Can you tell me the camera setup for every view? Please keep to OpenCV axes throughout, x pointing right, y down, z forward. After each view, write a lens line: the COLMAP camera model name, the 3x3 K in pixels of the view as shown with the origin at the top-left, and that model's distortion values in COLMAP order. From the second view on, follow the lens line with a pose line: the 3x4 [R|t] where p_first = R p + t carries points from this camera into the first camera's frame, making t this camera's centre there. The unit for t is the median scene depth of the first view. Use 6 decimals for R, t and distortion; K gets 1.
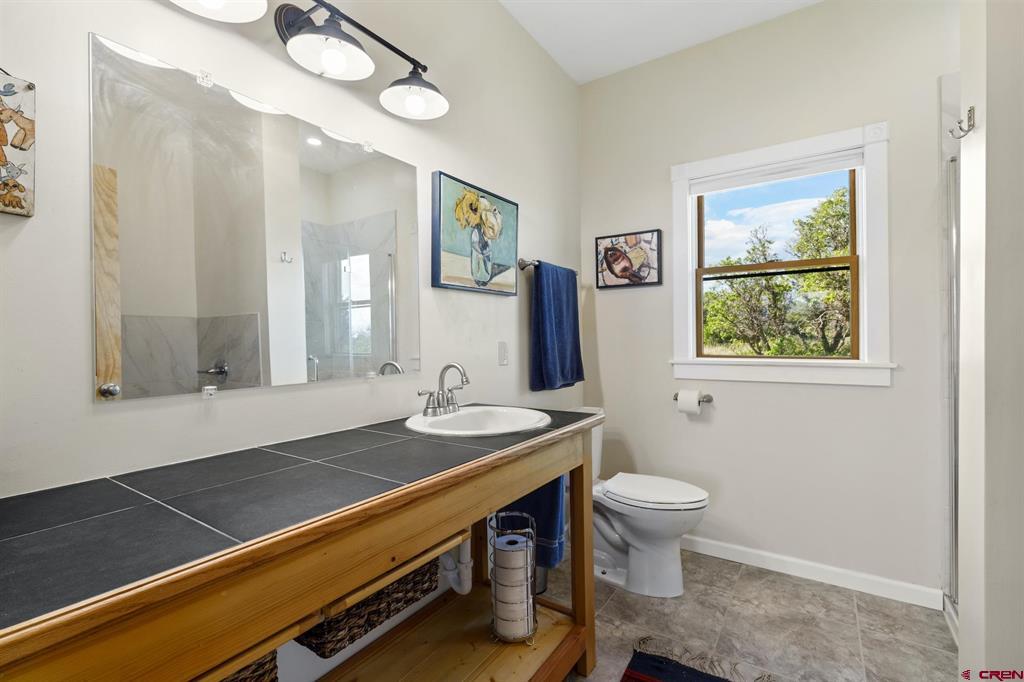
lens RADIAL K [[457.9, 0, 512.0], [0, 457.9, 341.0], [0, 0, 1]] dist [0.001349, 0.000122]
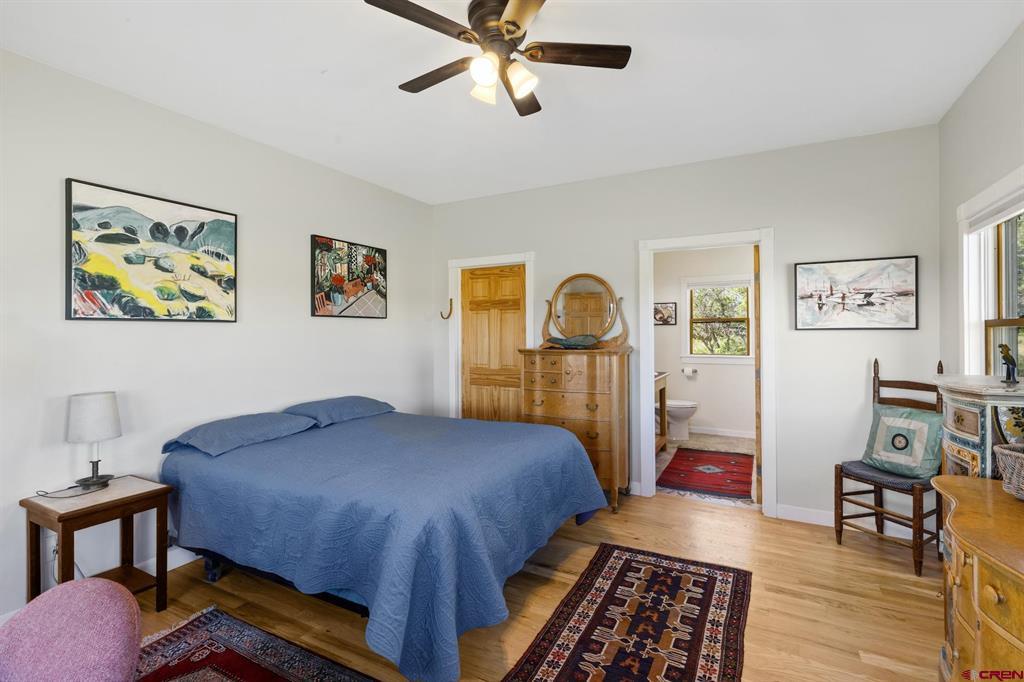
lens RADIAL K [[460.3, 0, 515.2], [0, 460.3, 329.0], [0, 0, 1]] dist [0.001197, 0.000155]
pose [[0.995455, 0.005479, 0.095076, -0.764526], [-0.004094, 0.999883, -0.014751, -0.061178], [-0.095145, 0.014294, 0.995361, -1.366154]]
